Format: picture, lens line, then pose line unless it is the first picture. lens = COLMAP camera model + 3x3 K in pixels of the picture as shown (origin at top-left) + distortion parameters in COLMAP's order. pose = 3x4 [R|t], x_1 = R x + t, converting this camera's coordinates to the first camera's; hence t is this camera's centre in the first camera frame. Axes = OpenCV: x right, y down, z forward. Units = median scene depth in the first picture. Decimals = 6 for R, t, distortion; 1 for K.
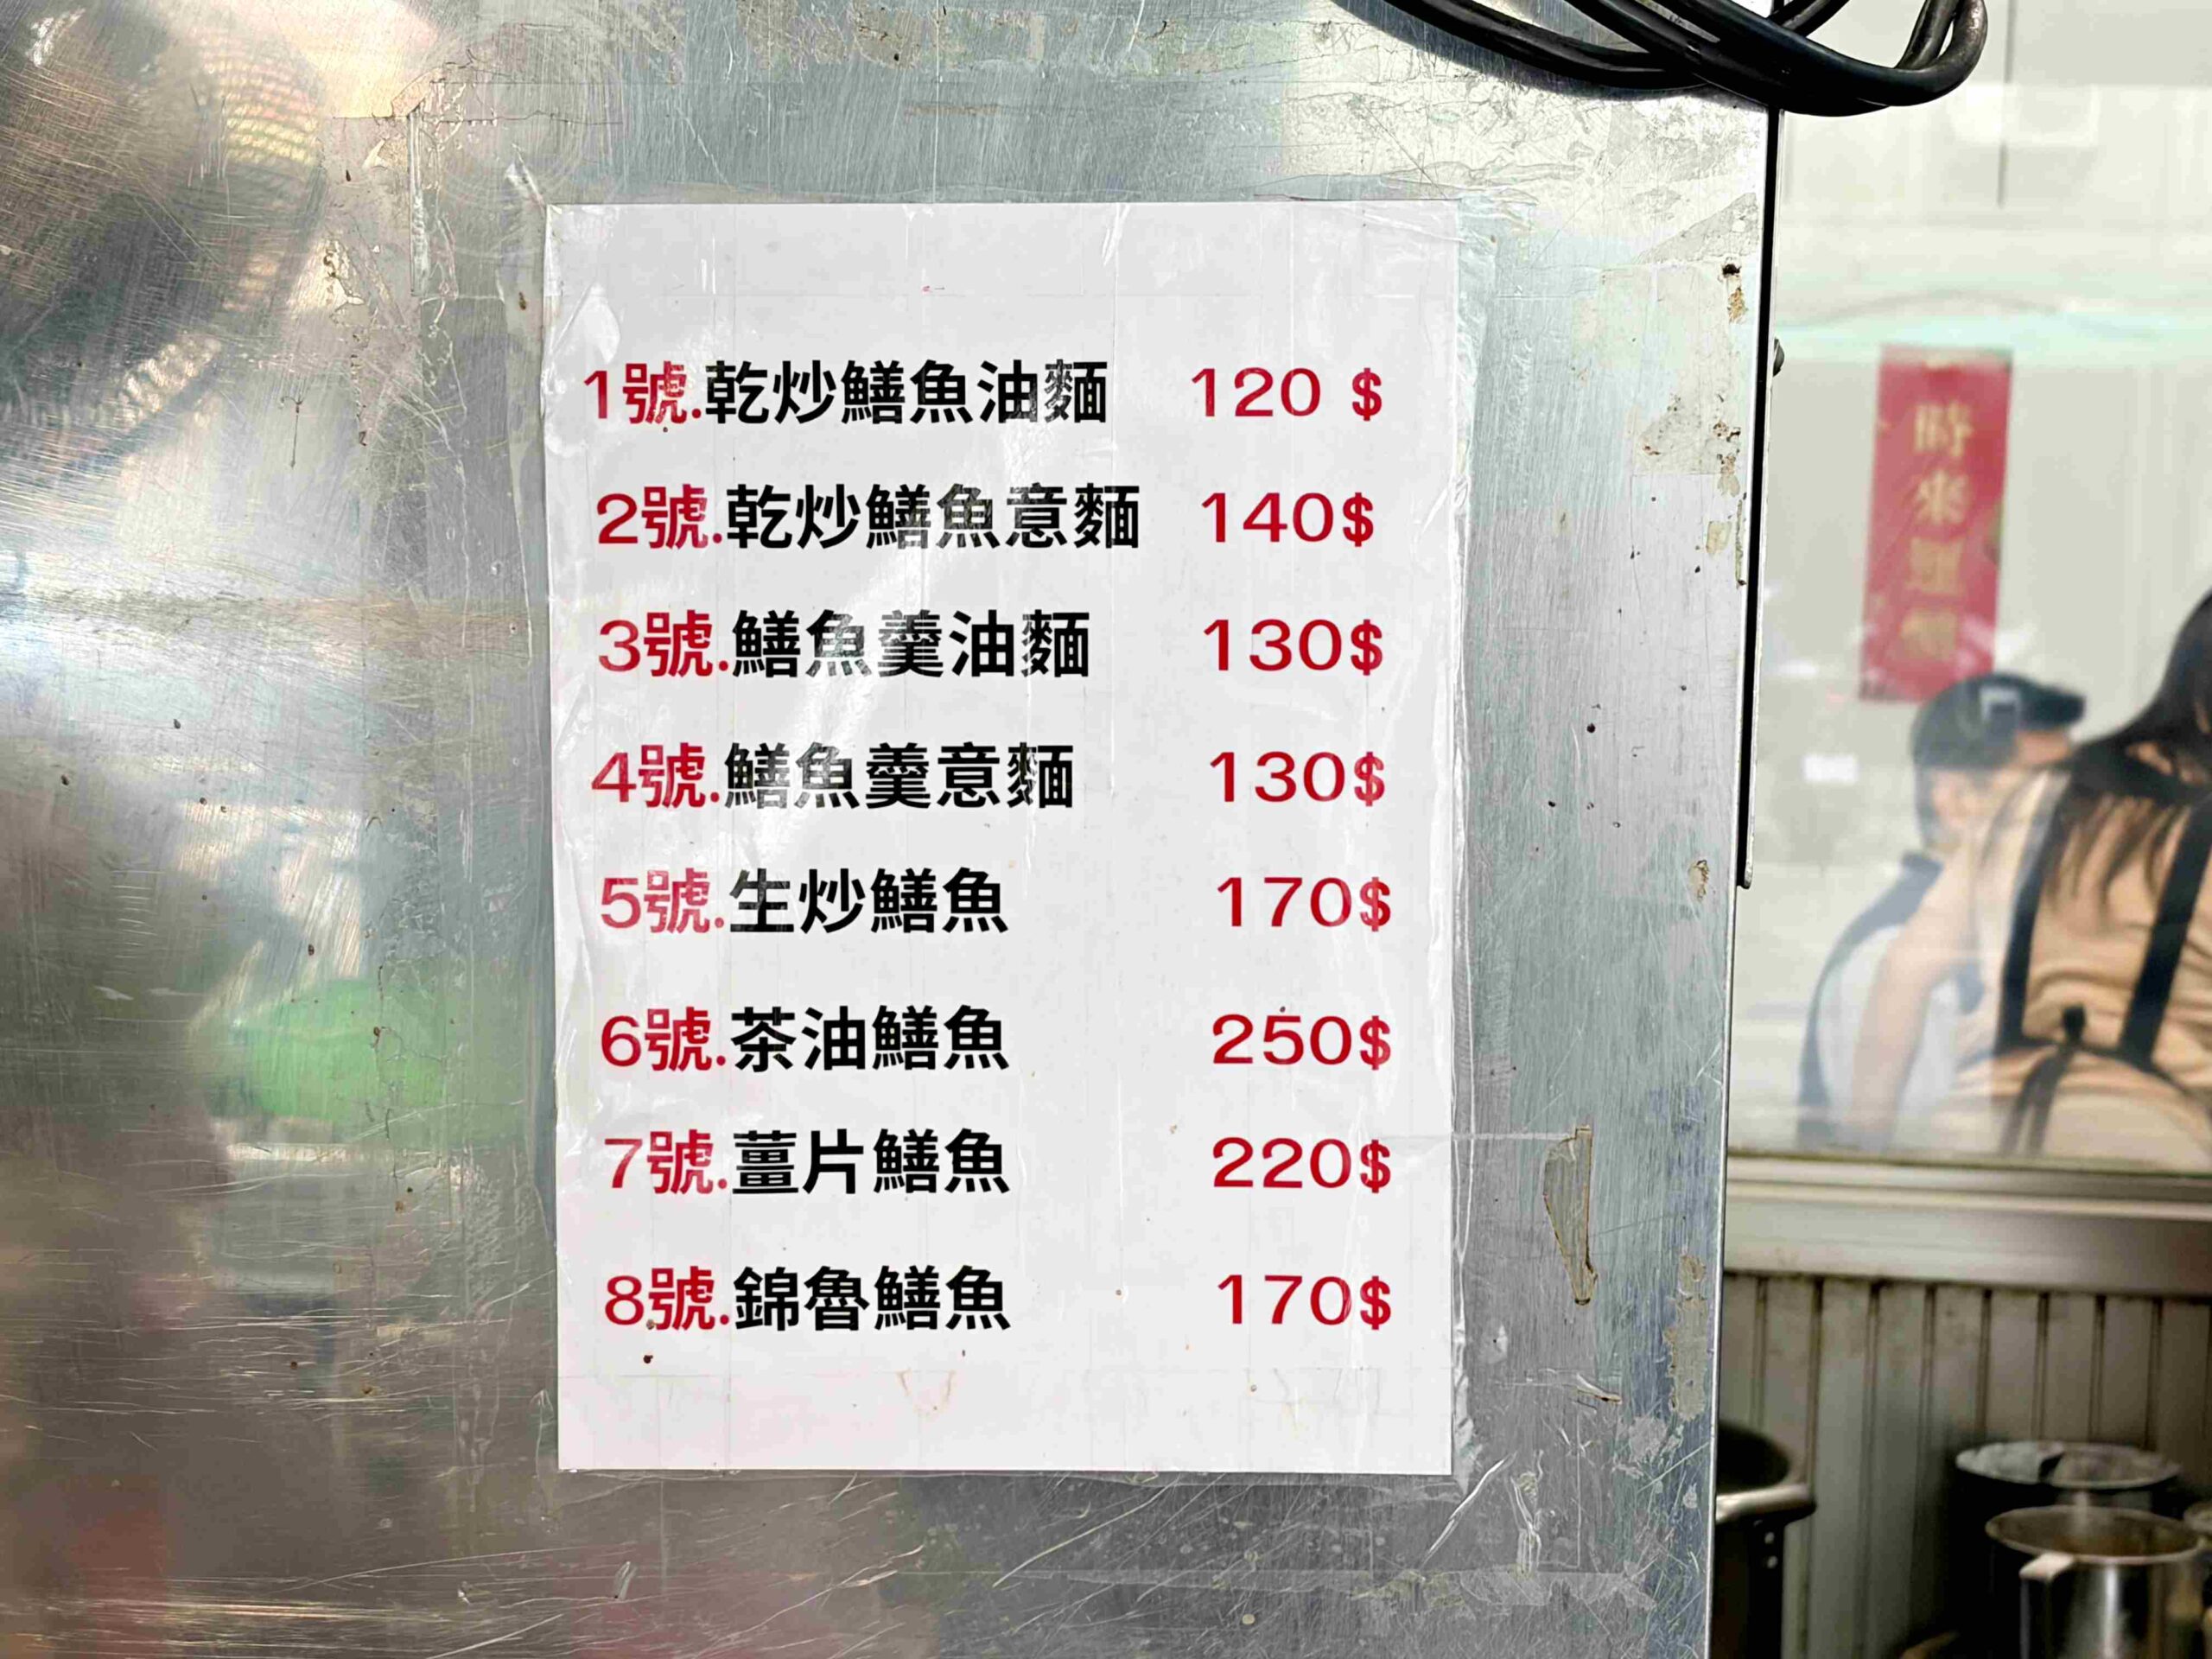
lens RADIAL K [[3986.0, 0, 1110.1], [0, 3986.0, 841.3], [0, 0, 1]] dist [0.289971, 0.000000]
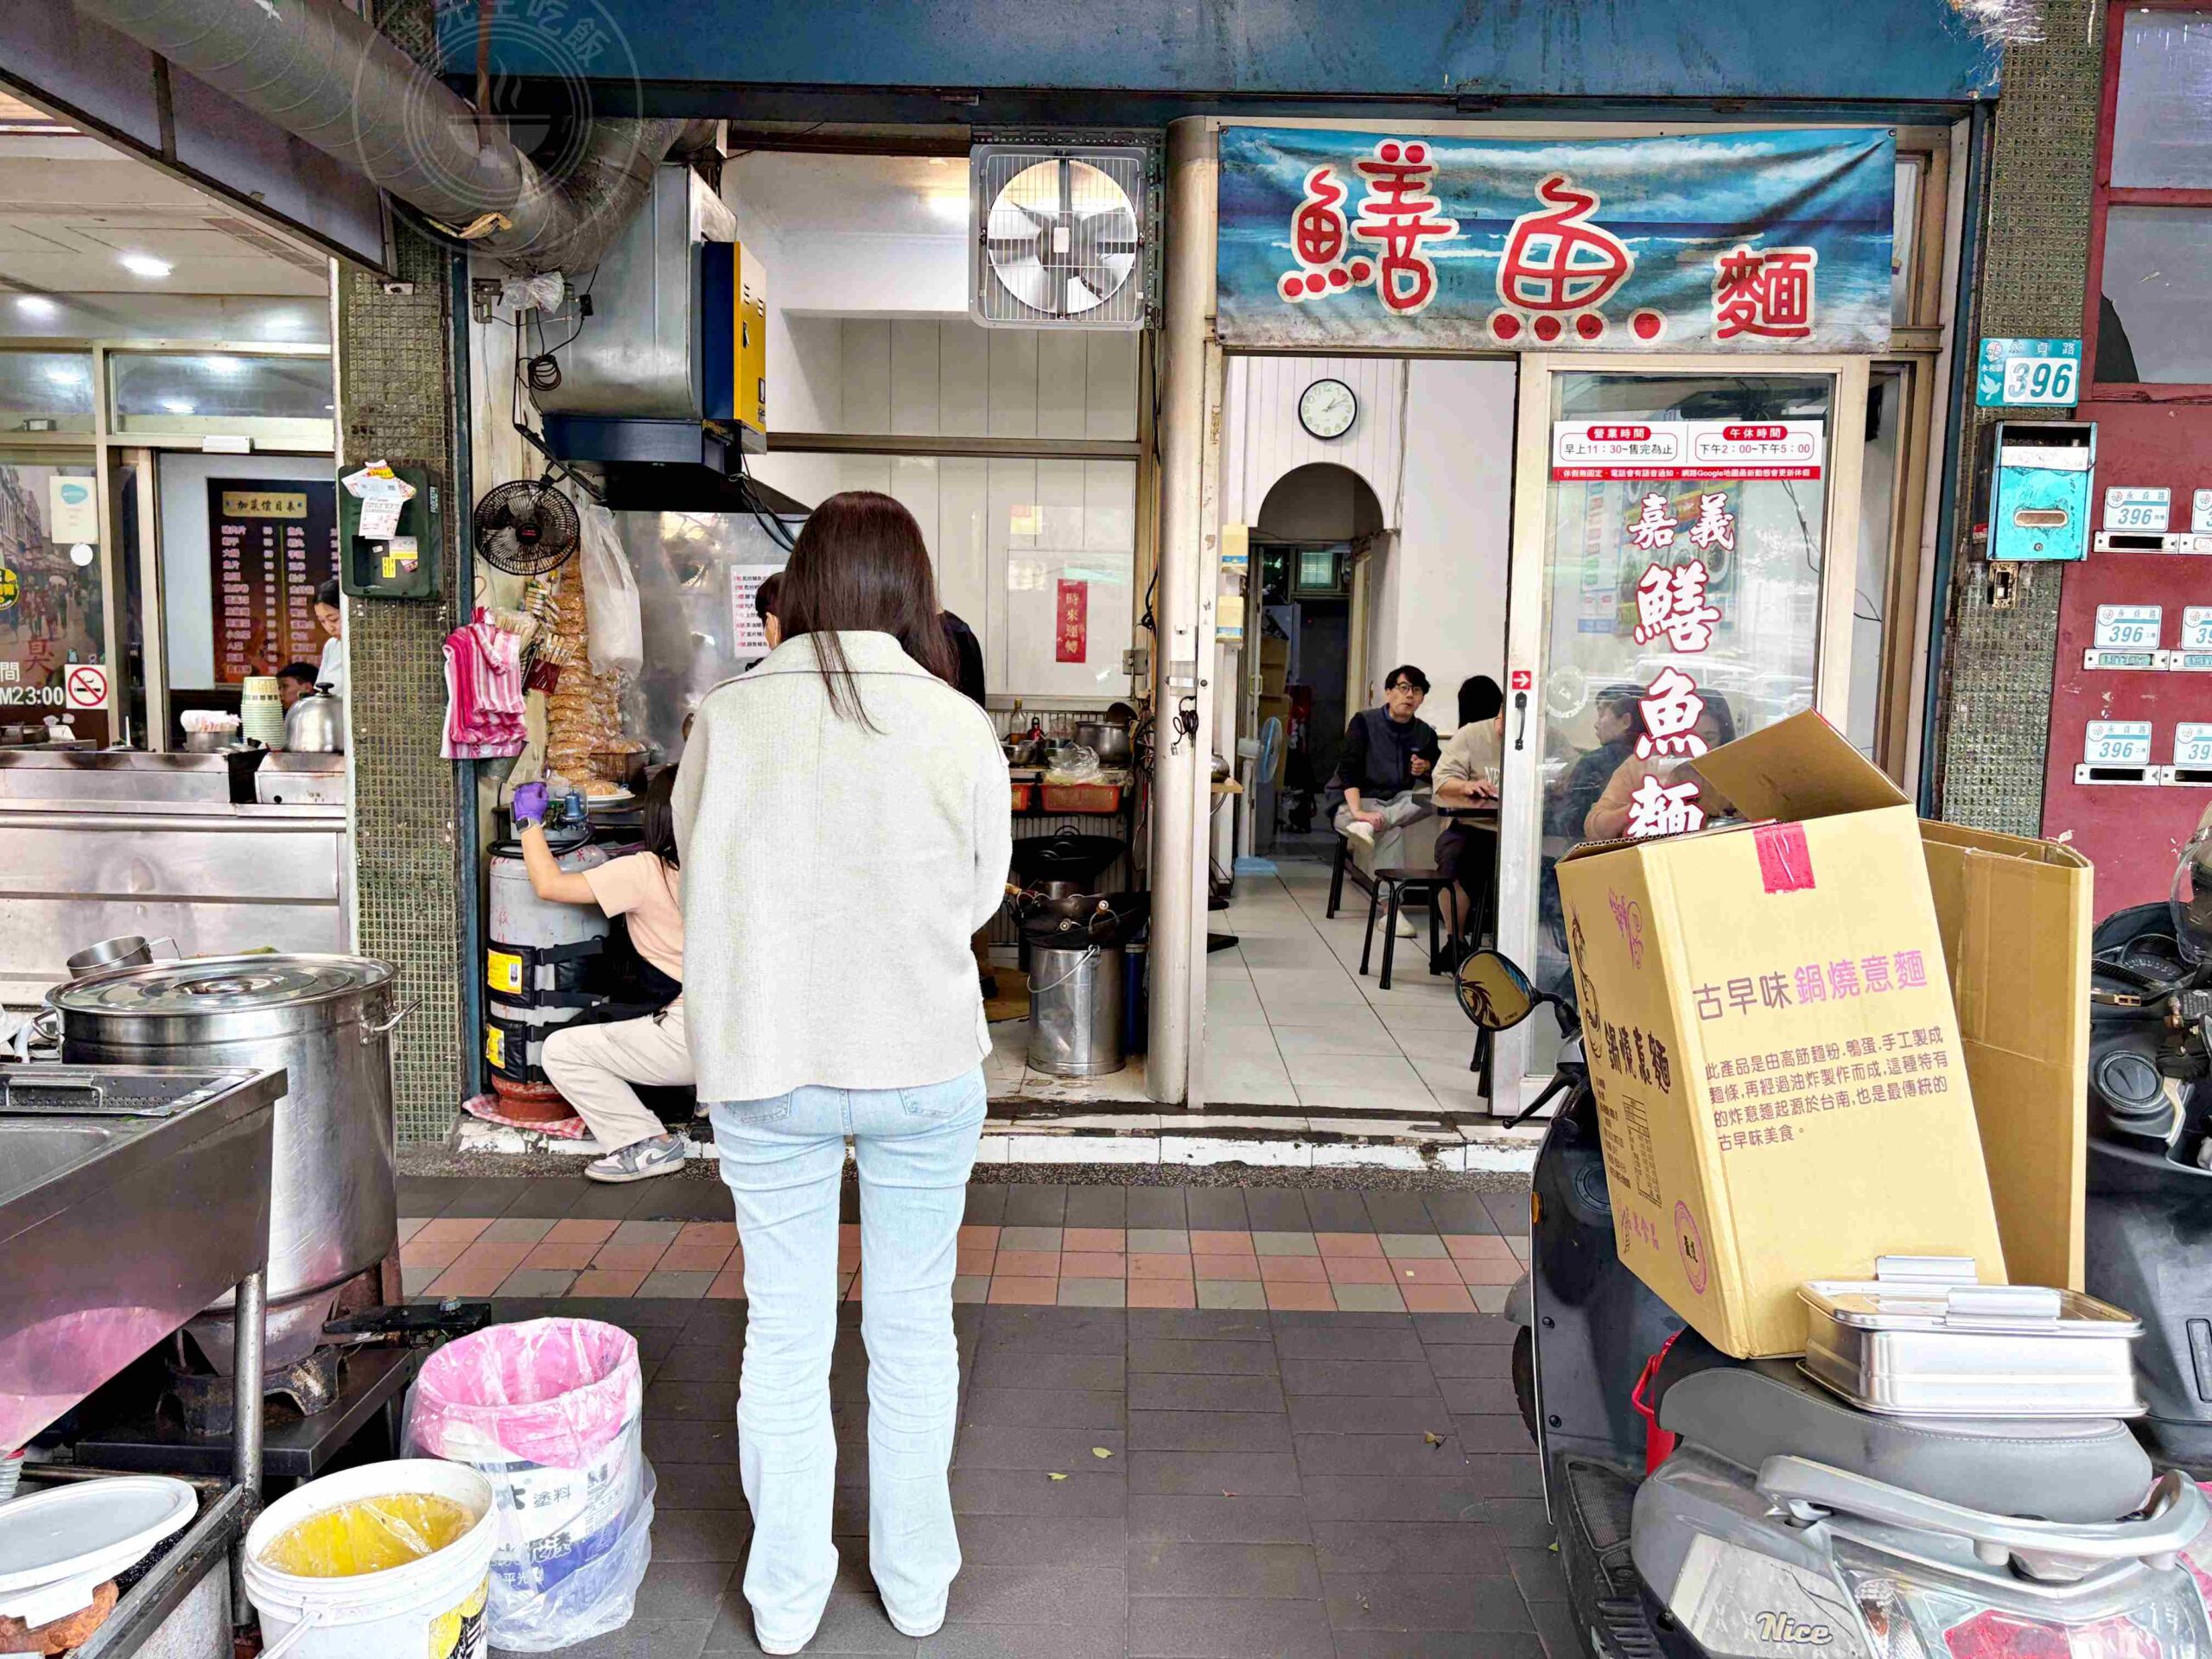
lens RADIAL K [[1675.1, 0, 1106.0], [0, 1675.1, 839.5], [0, 0, 1]] dist [0.020129, -0.018010]
pose [[0.997728, -0.023113, 0.063288, 0.772710], [0.021432, 0.999403, 0.027113, 0.669038], [-0.063877, -0.025695, 0.997627, -4.955611]]
